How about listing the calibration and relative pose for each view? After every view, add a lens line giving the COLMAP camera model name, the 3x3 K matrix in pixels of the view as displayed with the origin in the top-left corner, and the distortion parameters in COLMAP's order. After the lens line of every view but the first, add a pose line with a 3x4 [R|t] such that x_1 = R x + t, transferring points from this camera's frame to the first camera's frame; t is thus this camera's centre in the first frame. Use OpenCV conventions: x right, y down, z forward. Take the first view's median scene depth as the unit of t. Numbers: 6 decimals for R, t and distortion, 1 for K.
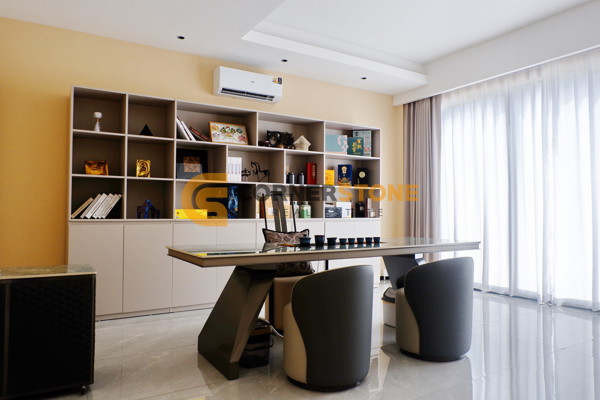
lens RADIAL K [[428.6, 0, 300.0], [0, 428.6, 200.0], [0, 0, 1]] dist [-0.006691, -0.002177]
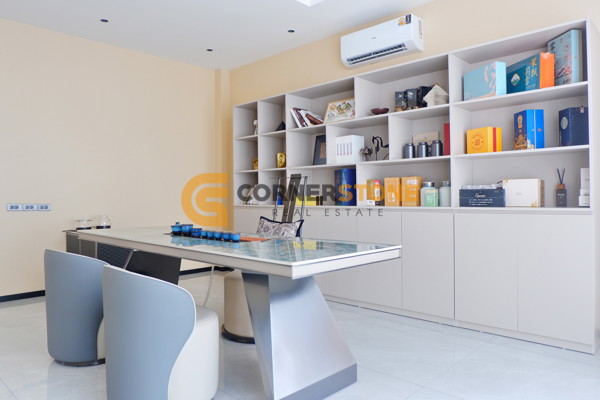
lens RADIAL K [[428.6, 0, 300.0], [0, 428.6, 200.0], [0, 0, 1]] dist [-0.006691, -0.002177]
pose [[0.260126, -0.006359, -0.965554, 0.633206], [0.032515, 0.999469, 0.002177, 0.023366], [0.965027, -0.031962, 0.260195, 0.651131]]
